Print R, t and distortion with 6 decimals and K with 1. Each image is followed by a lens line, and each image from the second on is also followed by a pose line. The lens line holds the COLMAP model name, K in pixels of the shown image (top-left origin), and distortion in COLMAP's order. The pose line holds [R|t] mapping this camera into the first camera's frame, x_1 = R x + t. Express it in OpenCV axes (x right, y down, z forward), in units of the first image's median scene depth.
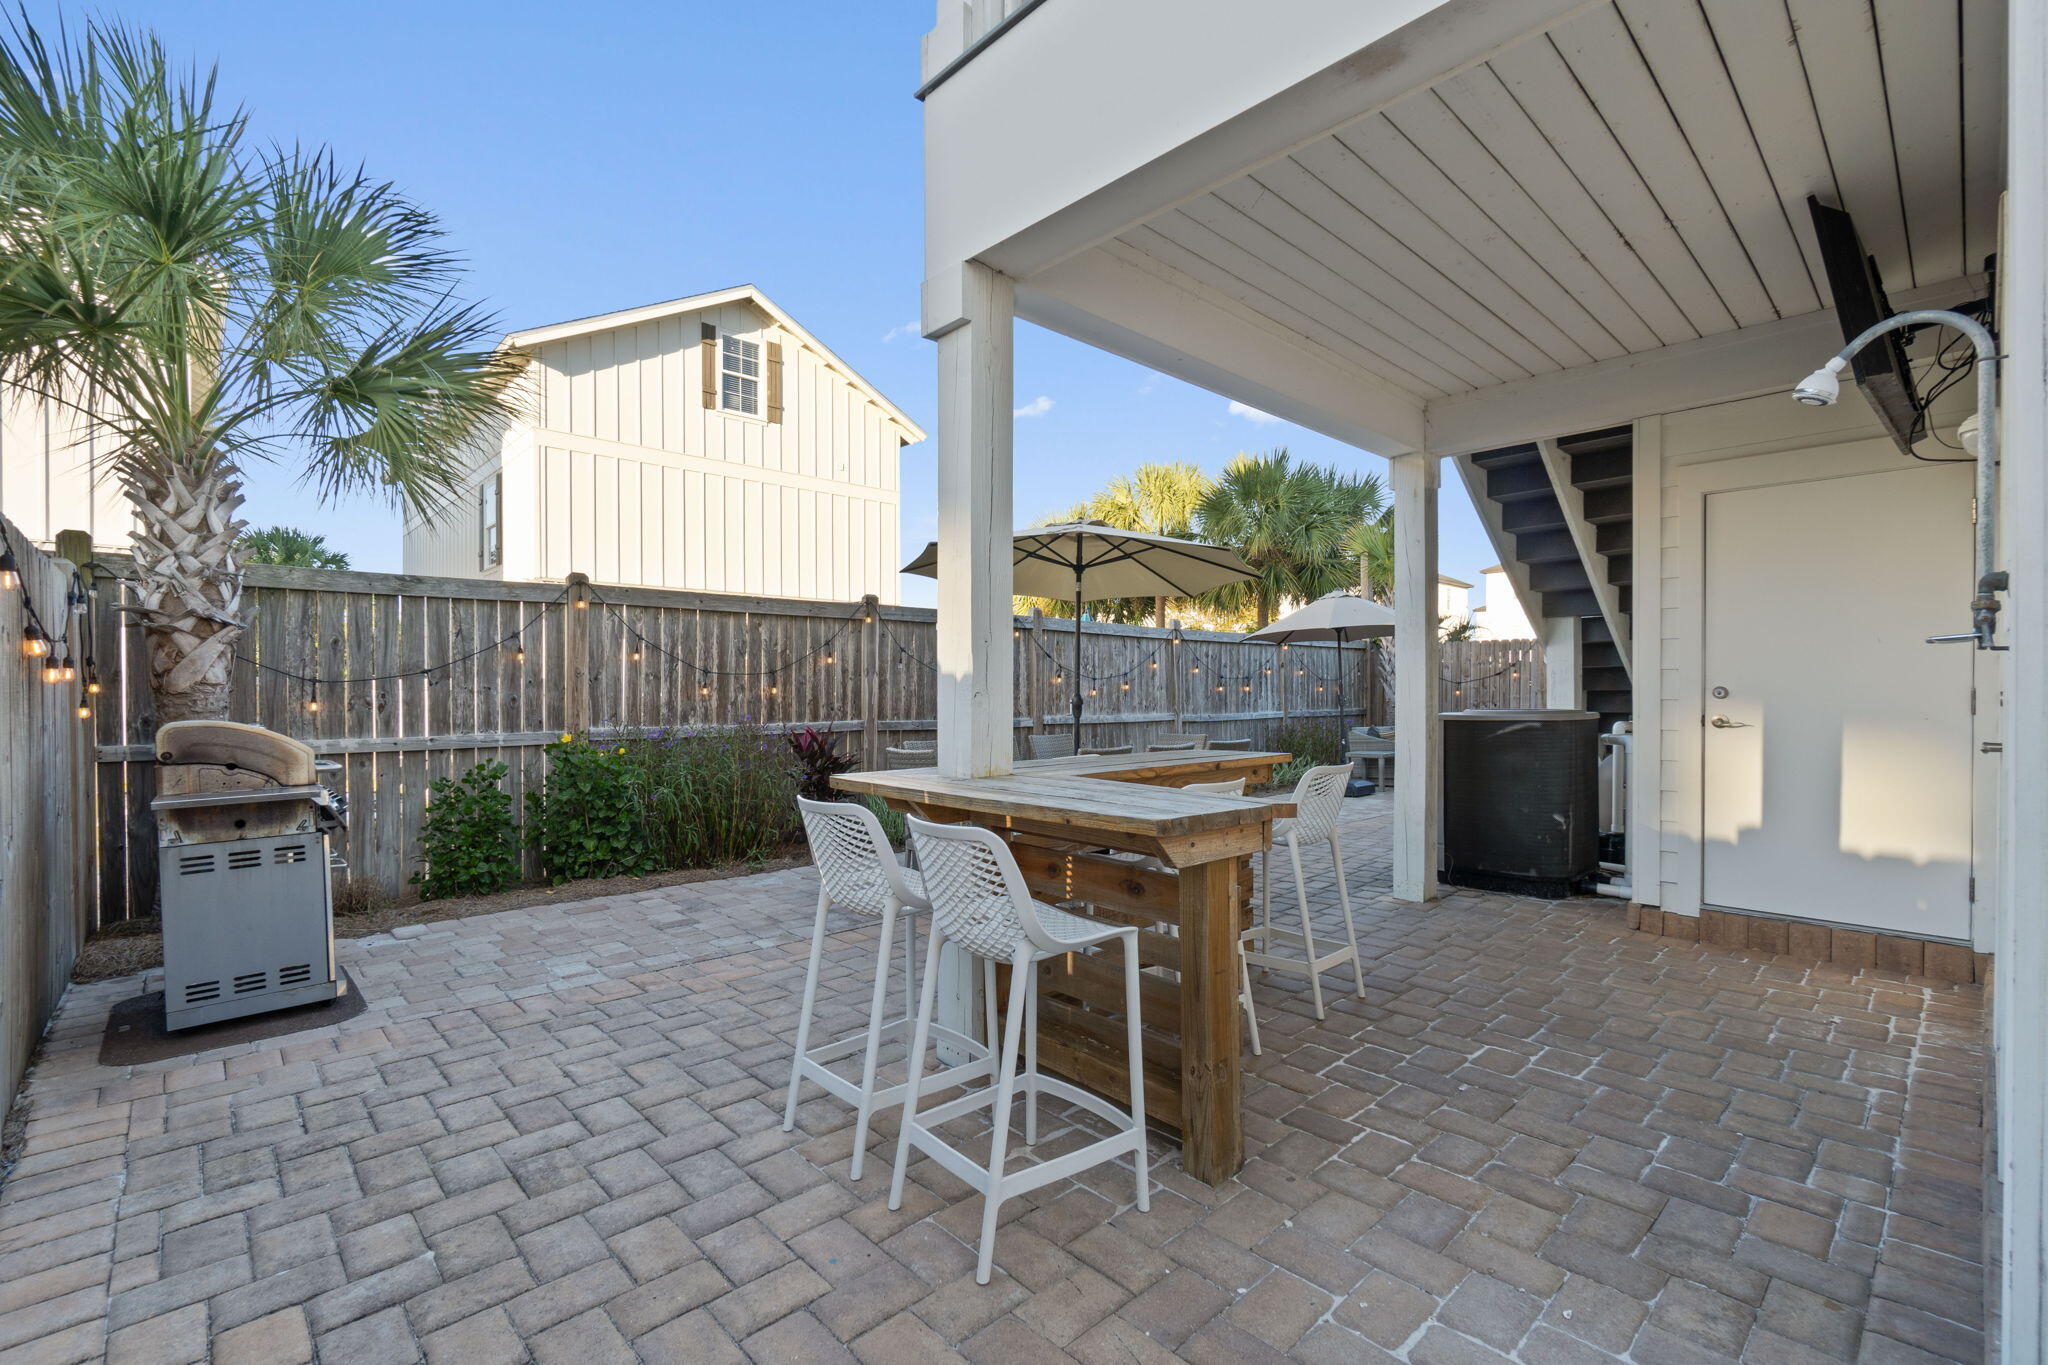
lens RADIAL K [[895.7, 0, 1024.0], [0, 895.7, 682.5], [0, 0, 1]] dist [-0.003158, -0.000355]
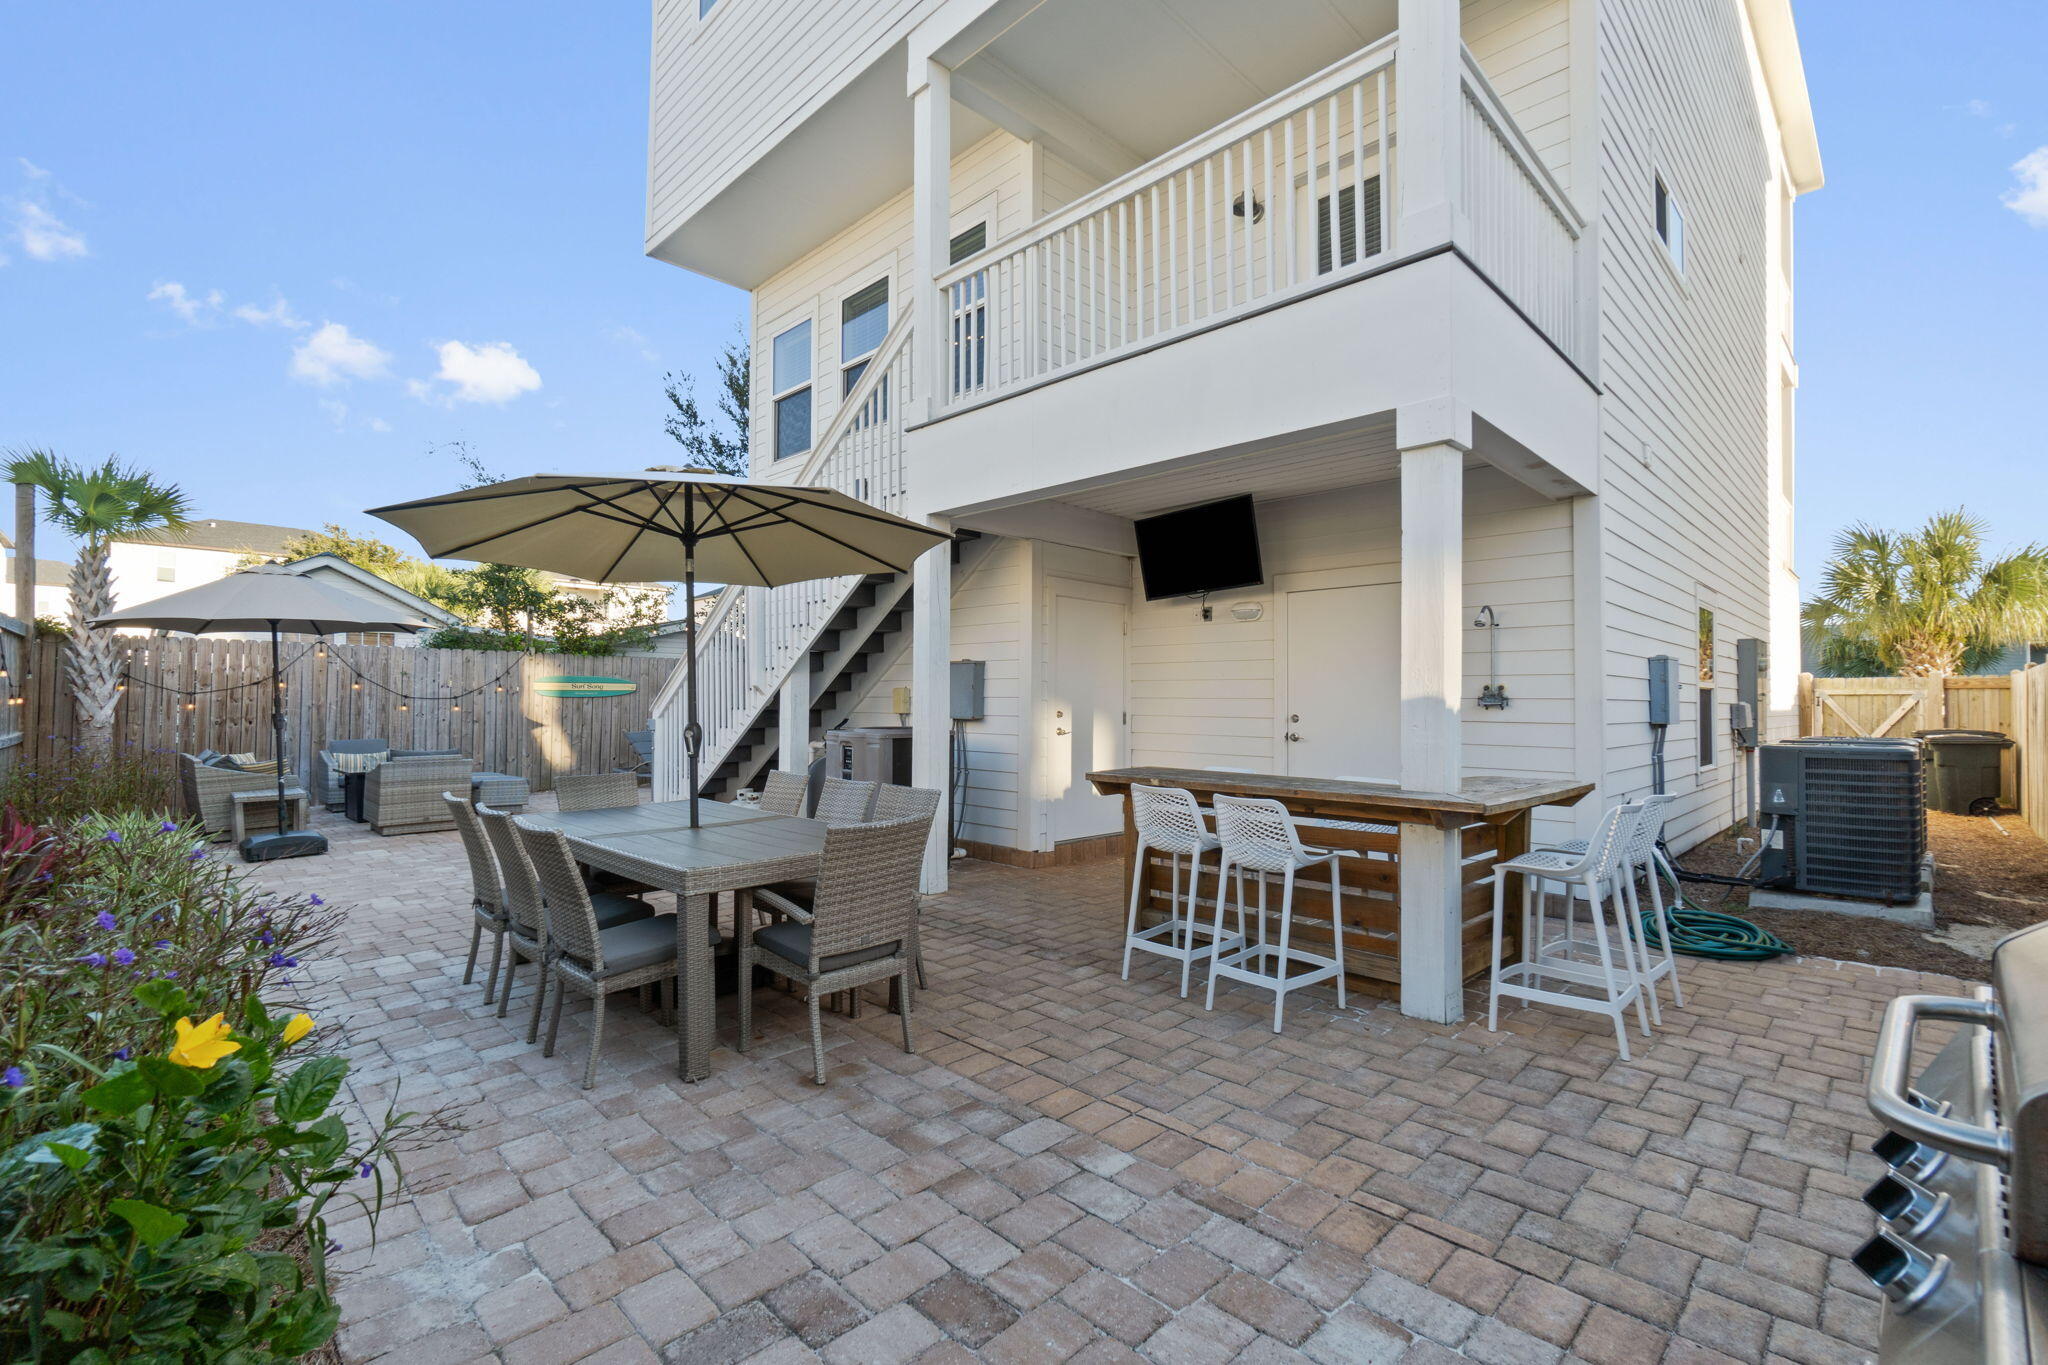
lens RADIAL K [[895.7, 0, 1024.0], [0, 895.7, 682.5], [0, 0, 1]] dist [-0.003158, -0.000355]
pose [[-0.023767, 0.023800, 0.999434, -1.155516], [-0.013799, 0.999614, -0.024133, -0.008675], [-0.999622, -0.014364, -0.023429, 1.416087]]
